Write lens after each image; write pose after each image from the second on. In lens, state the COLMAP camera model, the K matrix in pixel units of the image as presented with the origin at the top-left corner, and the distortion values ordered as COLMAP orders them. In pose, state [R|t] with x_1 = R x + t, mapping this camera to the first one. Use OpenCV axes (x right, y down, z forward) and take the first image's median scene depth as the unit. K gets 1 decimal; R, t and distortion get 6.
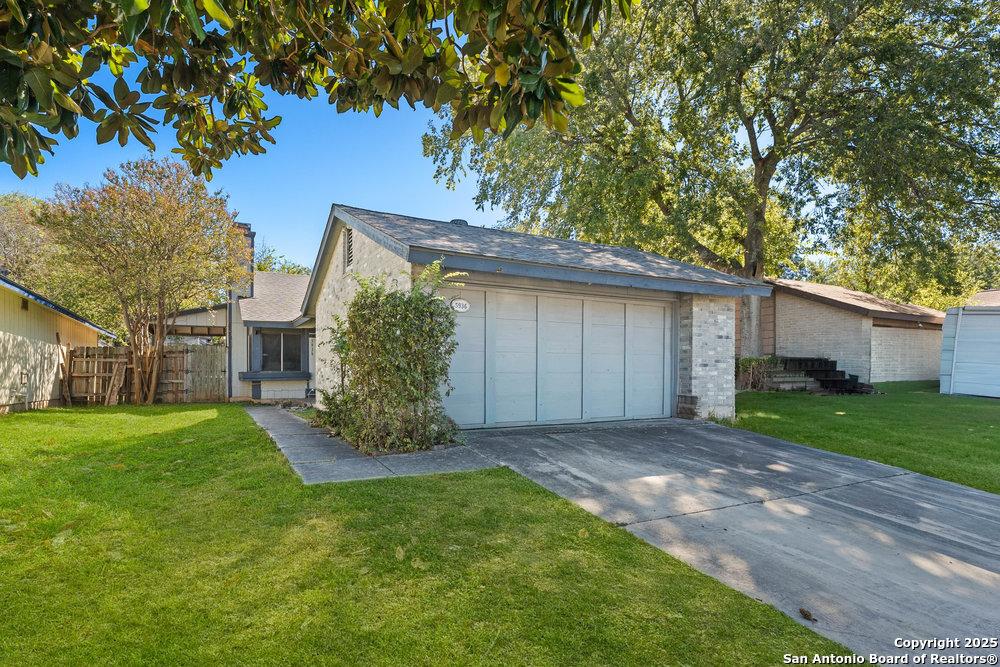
lens RADIAL K [[413.0, 0, 501.0], [0, 413.0, 317.6], [0, 0, 1]] dist [0.001325, 0.000005]
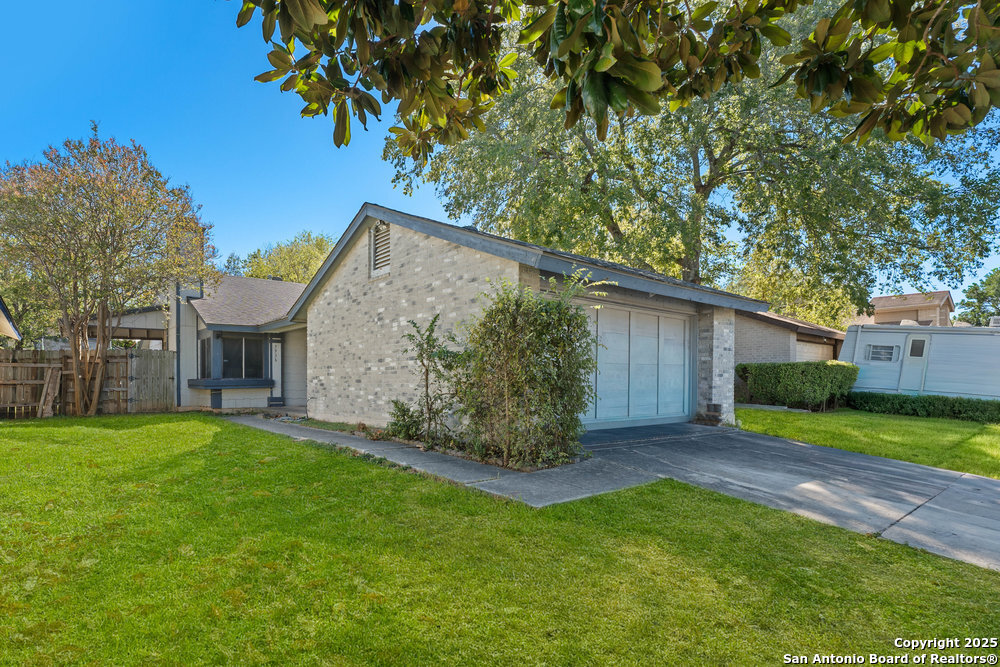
lens RADIAL K [[405.6, 0, 501.7], [0, 405.6, 330.1], [0, 0, 1]] dist [-0.001227, -0.000301]
pose [[0.990392, 0.019801, 0.136866, -0.151846], [-0.021083, 0.999746, 0.007923, 0.001389], [-0.136675, -0.010732, 0.990558, 0.027470]]
